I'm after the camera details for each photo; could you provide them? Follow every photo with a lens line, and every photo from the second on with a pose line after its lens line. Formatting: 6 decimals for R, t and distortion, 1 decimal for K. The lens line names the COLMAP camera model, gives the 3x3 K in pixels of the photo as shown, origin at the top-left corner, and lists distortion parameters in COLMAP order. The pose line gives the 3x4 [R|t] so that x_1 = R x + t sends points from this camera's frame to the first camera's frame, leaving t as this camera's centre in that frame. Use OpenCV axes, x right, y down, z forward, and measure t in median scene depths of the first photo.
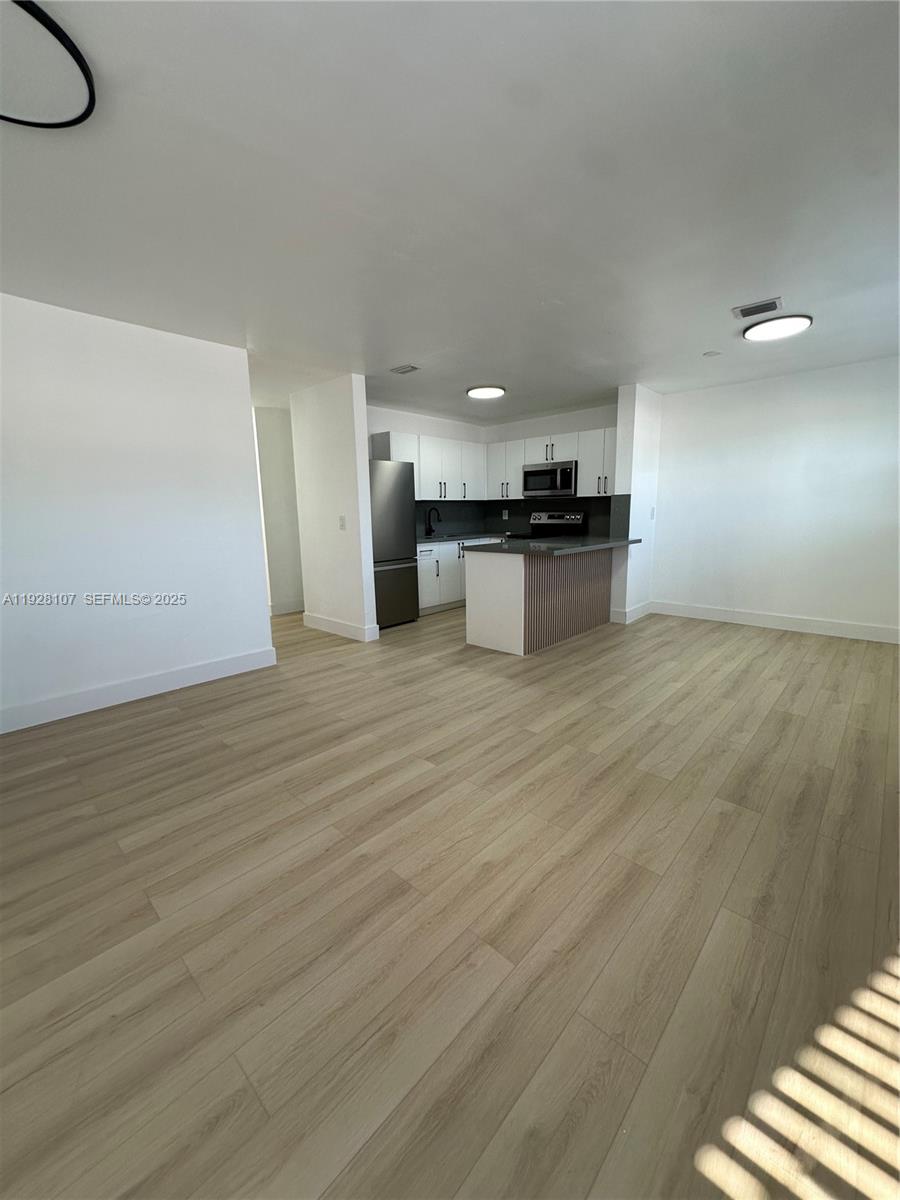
lens RADIAL K [[478.0, 0, 451.1], [0, 478.0, 598.0], [0, 0, 1]] dist [-0.003398, -0.000165]
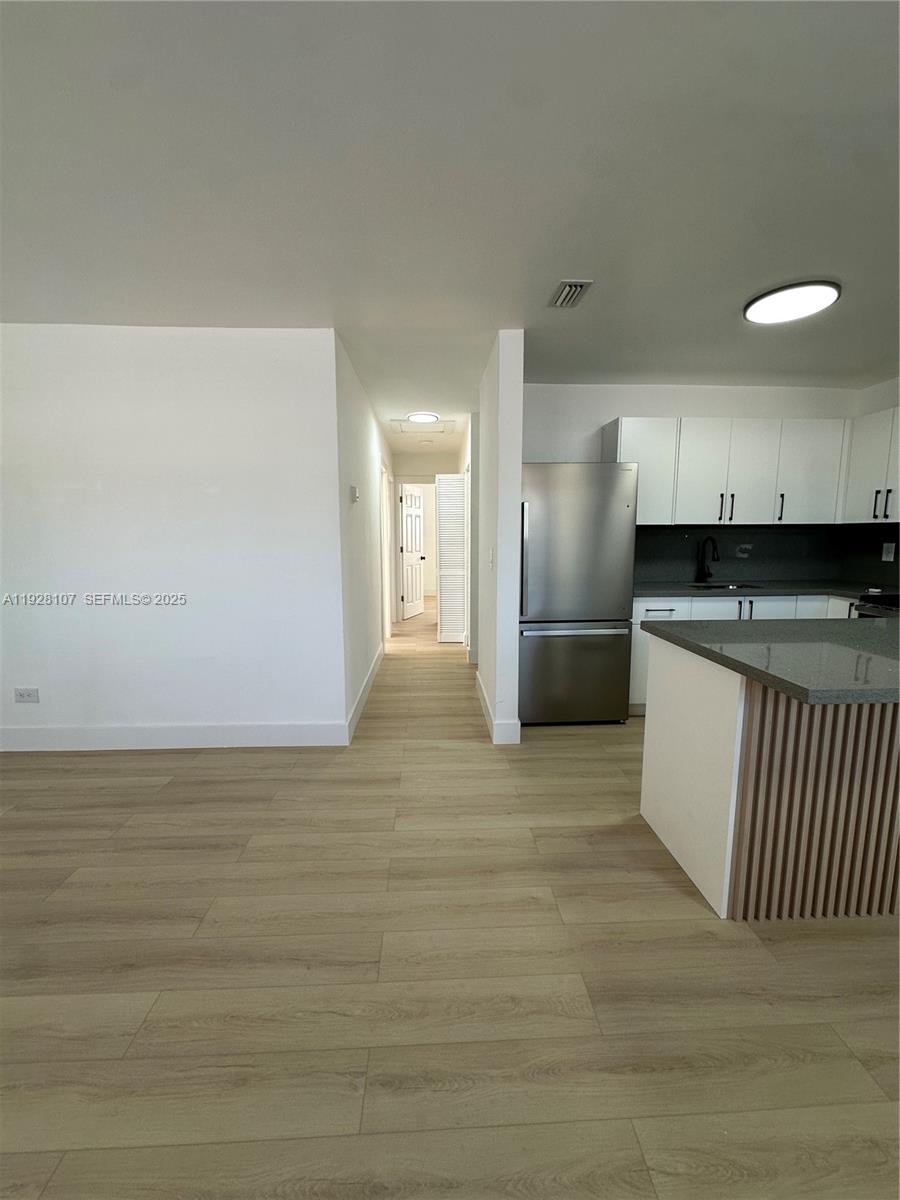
lens RADIAL K [[480.4, 0, 452.3], [0, 480.4, 596.8], [0, 0, 1]] dist [-0.003999, -0.000037]
pose [[0.715698, 0.107145, -0.690142, 0.204437], [-0.135673, 0.990667, 0.013105, -0.104333], [0.685105, 0.084254, 0.723555, 0.466511]]
